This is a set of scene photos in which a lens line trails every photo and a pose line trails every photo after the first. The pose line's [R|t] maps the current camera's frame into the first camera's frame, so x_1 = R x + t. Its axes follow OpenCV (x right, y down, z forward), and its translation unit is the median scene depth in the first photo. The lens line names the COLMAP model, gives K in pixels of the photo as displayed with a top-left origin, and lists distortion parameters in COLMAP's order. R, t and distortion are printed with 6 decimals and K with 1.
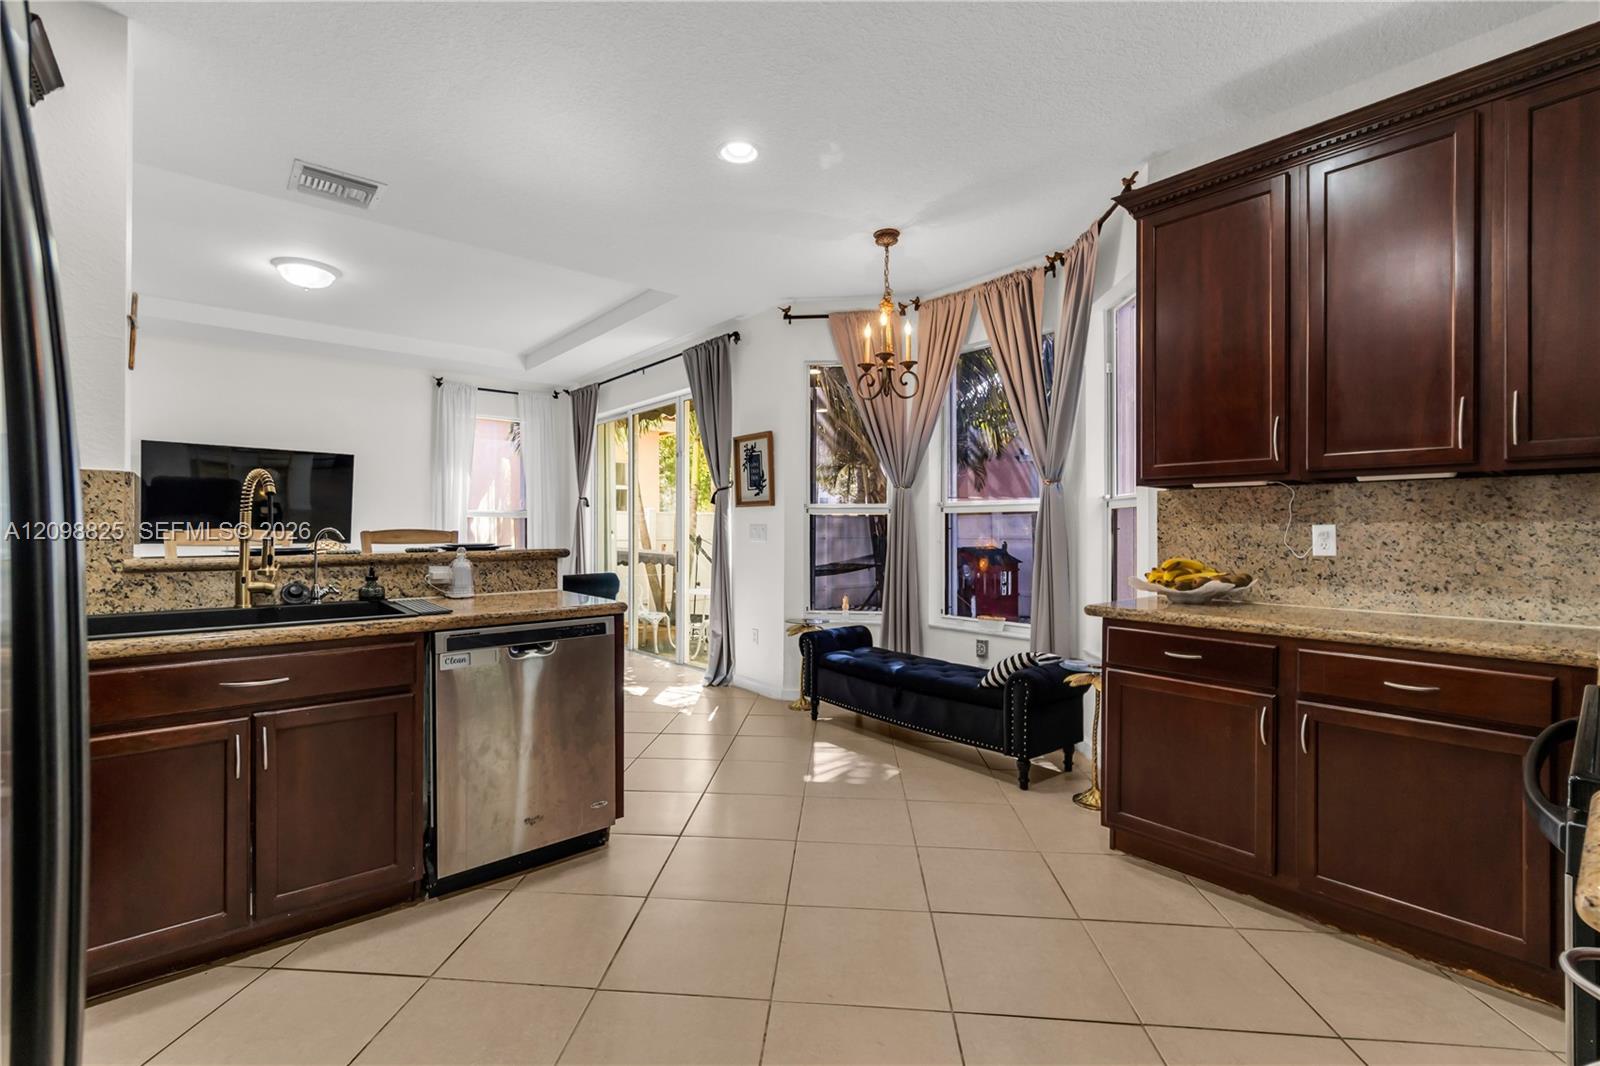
lens RADIAL K [[699.4, 0, 792.6], [0, 699.4, 532.3], [0, 0, 1]] dist [-0.002567, 0.001561]
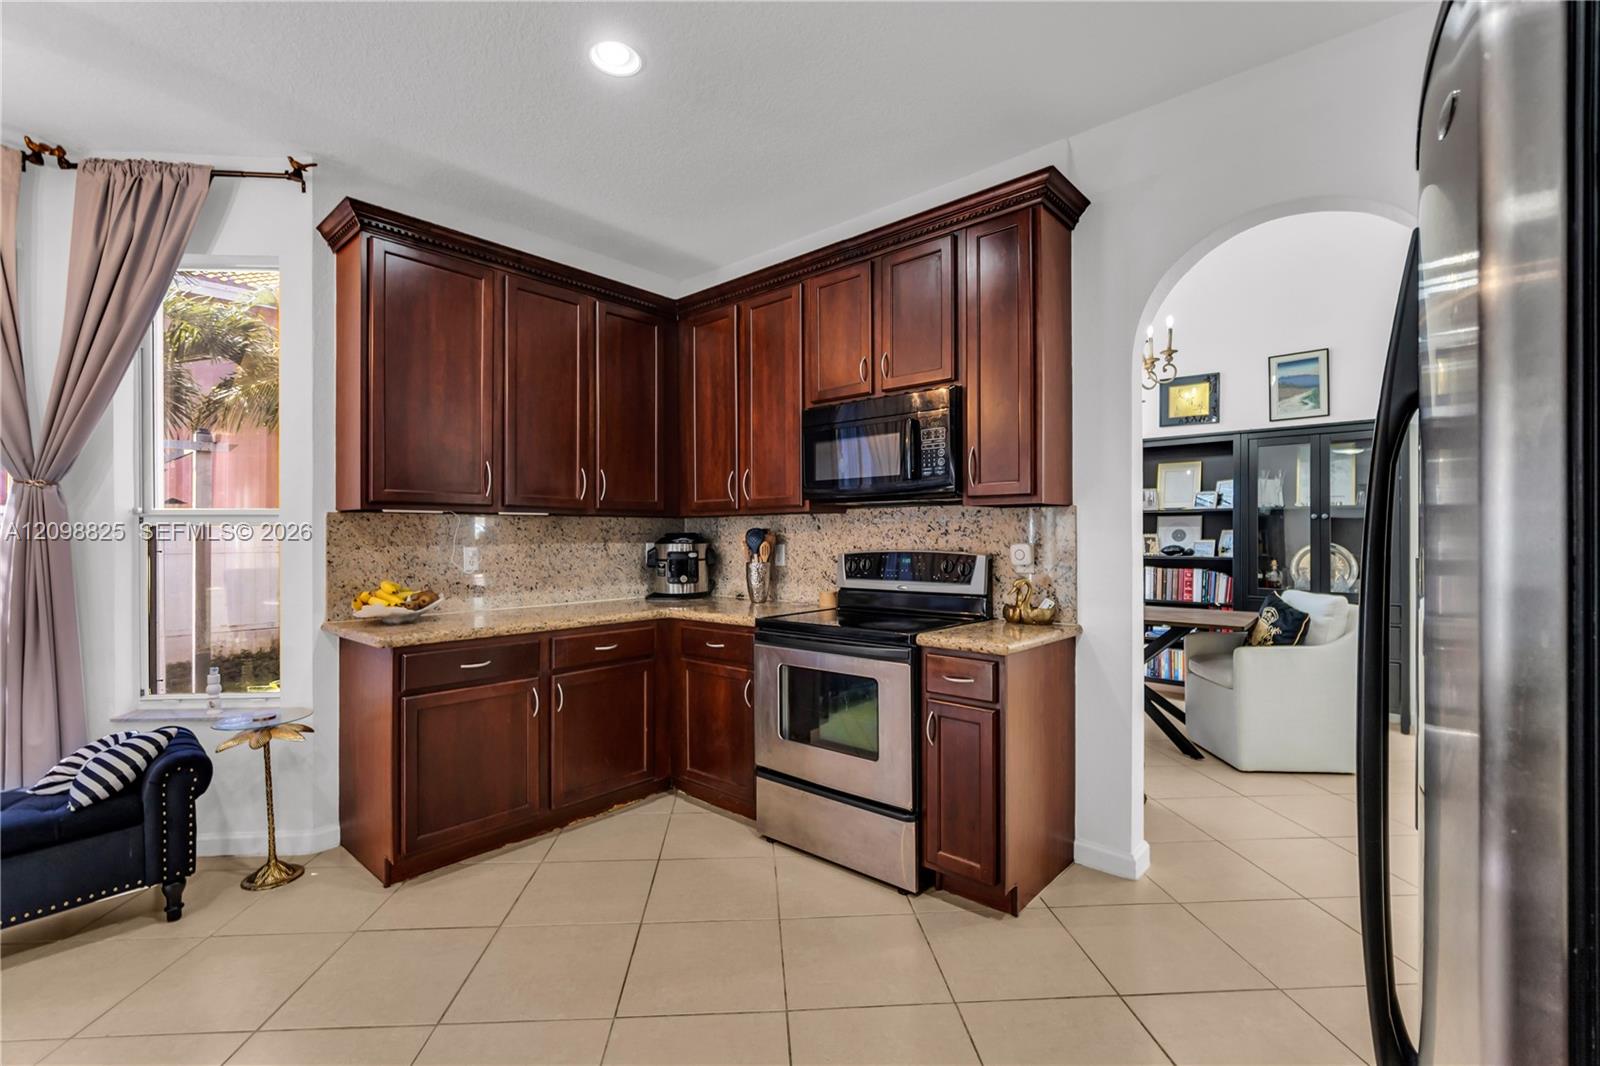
lens RADIAL K [[699.4, 0, 787.1], [0, 699.4, 534.8], [0, 0, 1]] dist [-0.002567, 0.001561]
pose [[-0.134686, -0.003403, 0.990883, -0.605015], [0.005124, 0.999978, 0.004131, -0.035374], [-0.990875, 0.005633, -0.134665, 0.617229]]
